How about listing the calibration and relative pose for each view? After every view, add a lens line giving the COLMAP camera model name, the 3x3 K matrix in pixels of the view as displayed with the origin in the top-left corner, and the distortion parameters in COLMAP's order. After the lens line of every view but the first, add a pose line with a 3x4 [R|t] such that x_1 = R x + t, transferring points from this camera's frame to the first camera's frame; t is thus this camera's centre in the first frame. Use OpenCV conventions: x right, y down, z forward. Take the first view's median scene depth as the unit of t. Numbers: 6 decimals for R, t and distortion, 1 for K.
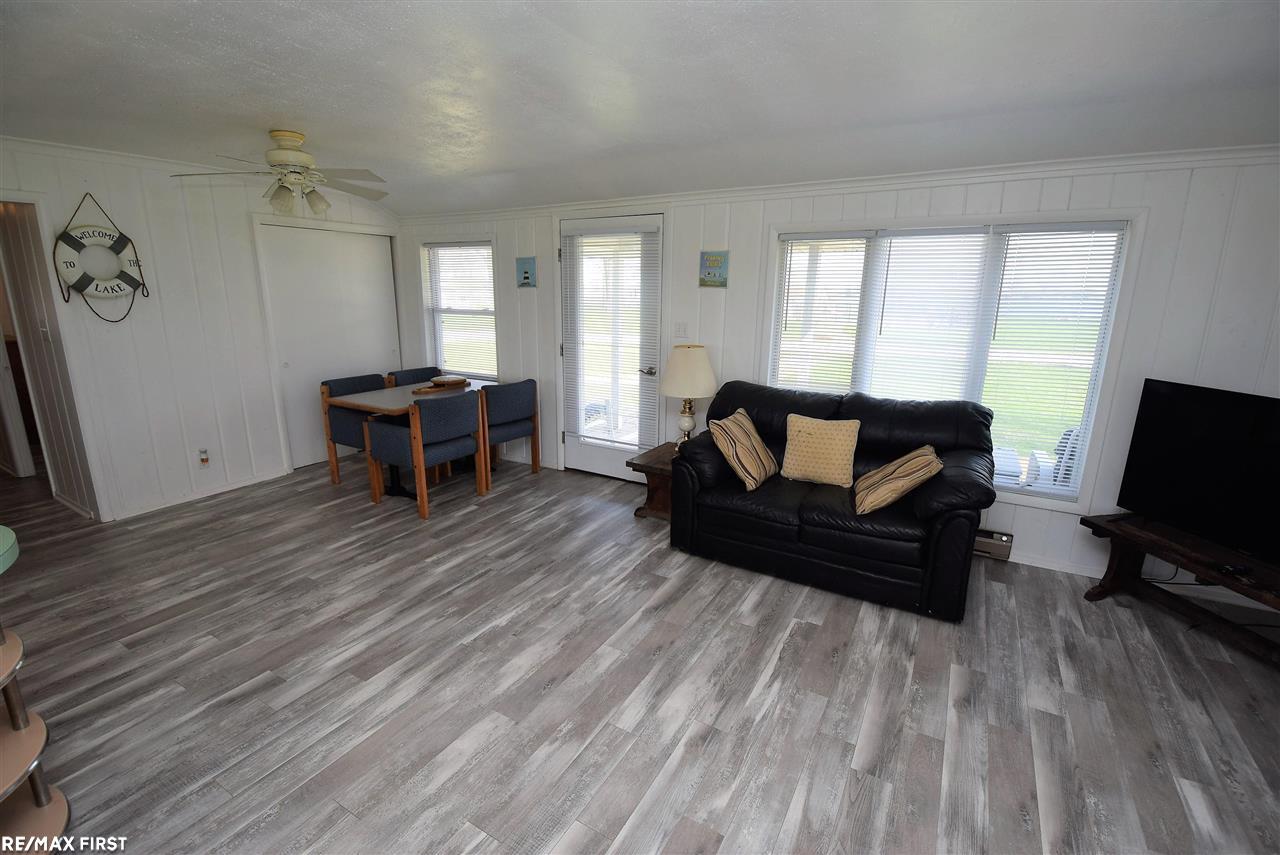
lens RADIAL K [[560.1, 0, 643.3], [0, 560.1, 421.0], [0, 0, 1]] dist [-0.014548, -0.002667]
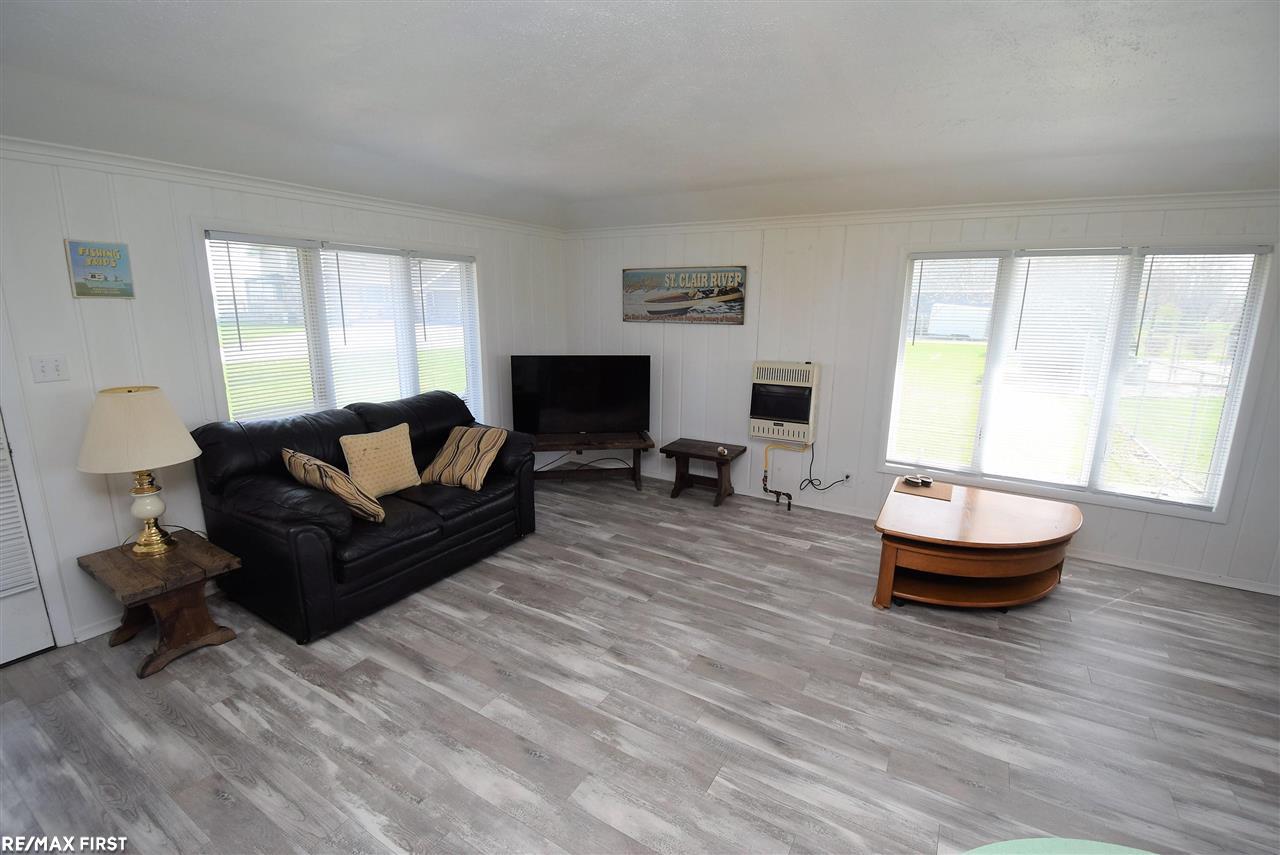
lens RADIAL K [[560.1, 0, 645.8], [0, 560.1, 427.5], [0, 0, 1]] dist [-0.014548, -0.002667]
pose [[0.007595, -0.224721, 0.974394, -0.911433], [0.209991, 0.953052, 0.218163, -0.179326], [-0.977674, 0.202957, 0.054428, 0.668174]]
